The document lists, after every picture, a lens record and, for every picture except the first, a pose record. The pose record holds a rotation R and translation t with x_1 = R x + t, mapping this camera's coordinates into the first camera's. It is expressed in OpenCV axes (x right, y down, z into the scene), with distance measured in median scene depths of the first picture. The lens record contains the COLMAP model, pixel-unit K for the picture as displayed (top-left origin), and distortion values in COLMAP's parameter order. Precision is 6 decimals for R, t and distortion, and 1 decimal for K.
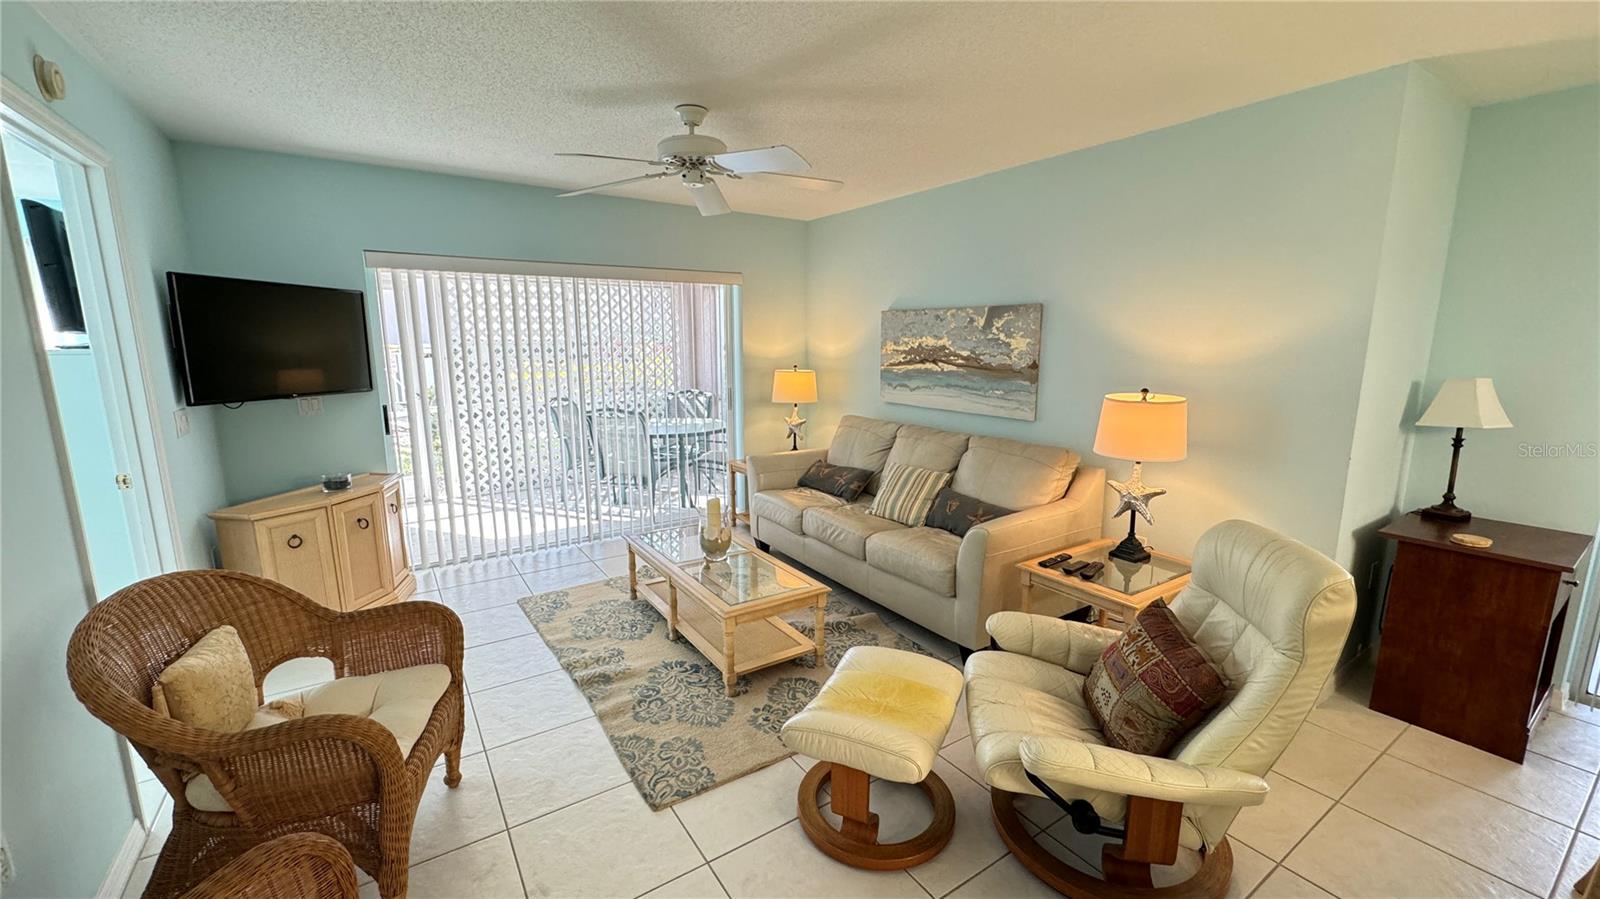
lens RADIAL K [[639.4, 0, 794.2], [0, 639.4, 445.3], [0, 0, 1]] dist [-0.002859, 0.001145]
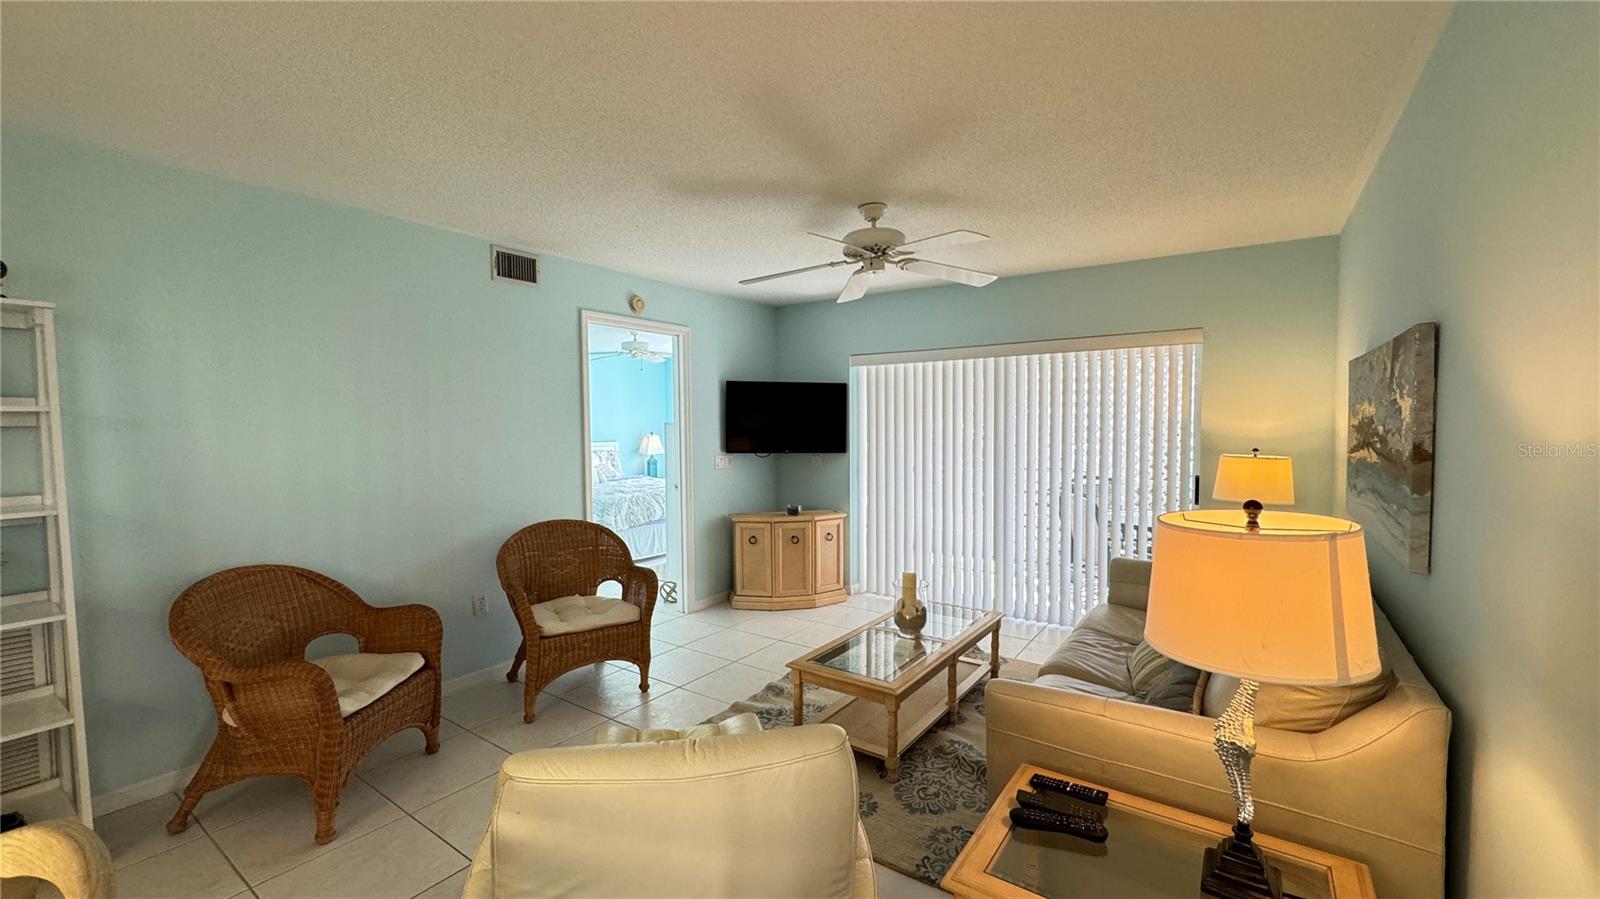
lens RADIAL K [[639.4, 0, 803.8], [0, 639.4, 444.1], [0, 0, 1]] dist [-0.002859, 0.001145]
pose [[0.373753, 0.029107, -0.927072, 0.655606], [-0.143681, 0.989259, -0.026866, -0.055854], [0.916332, 0.143244, 0.373920, 0.418552]]
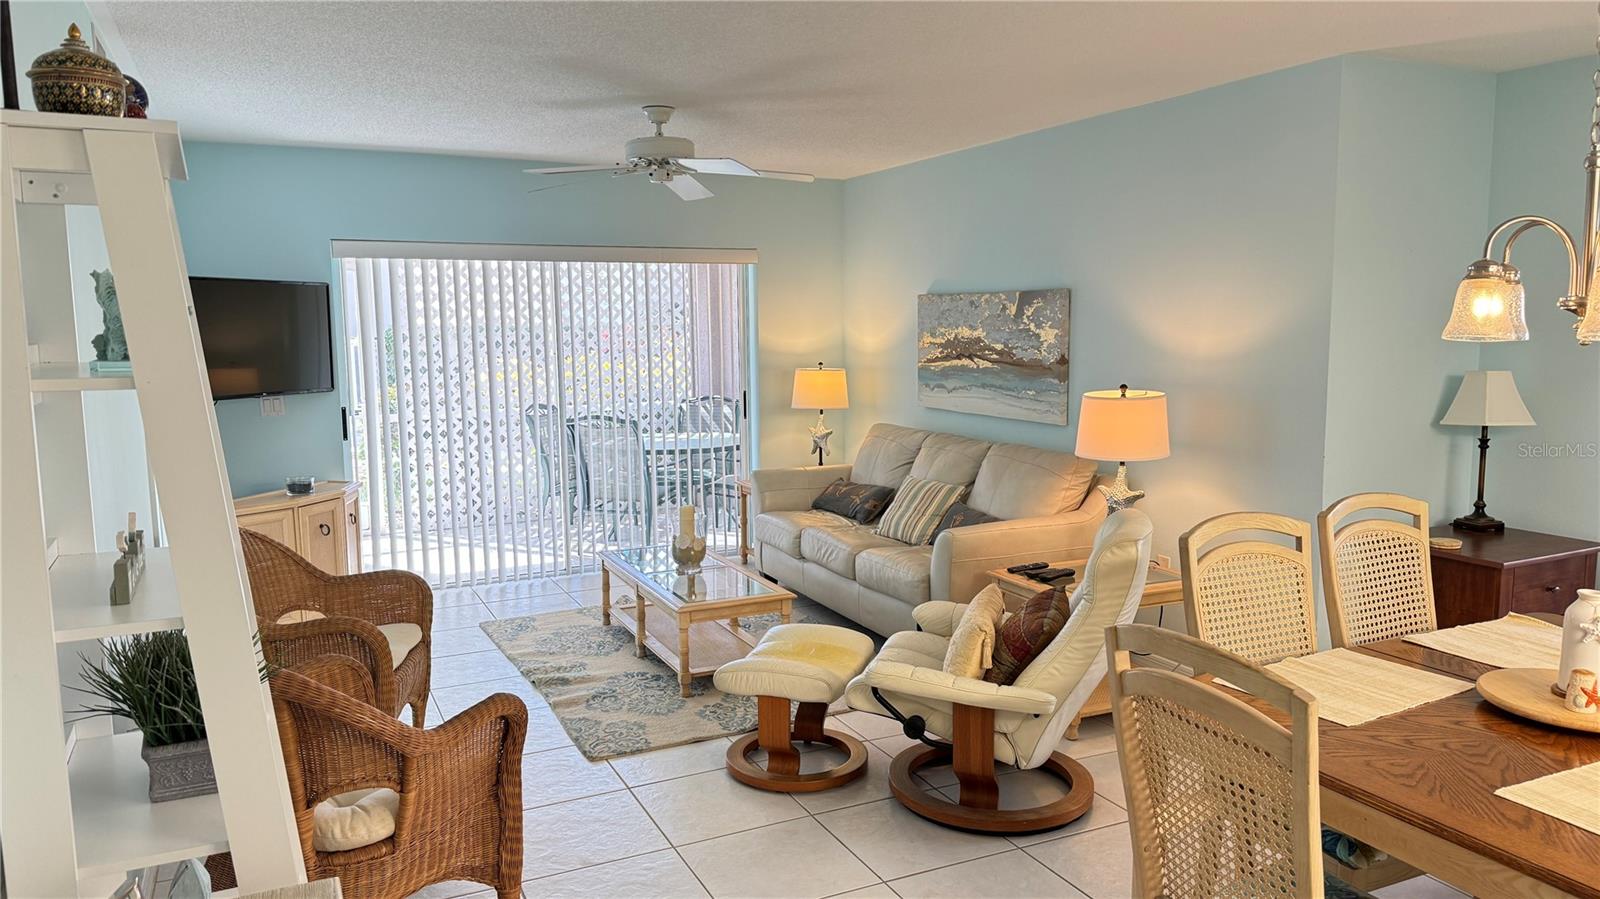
lens RADIAL K [[1095.1, 0, 793.9], [0, 1095.1, 440.7], [0, 0, 1]] dist [0.087938, -0.005866]
pose [[0.990259, 0.005120, -0.139146, 0.229719], [-0.012341, 0.998618, -0.051081, 0.063407], [0.138692, 0.052301, 0.988954, -0.514686]]
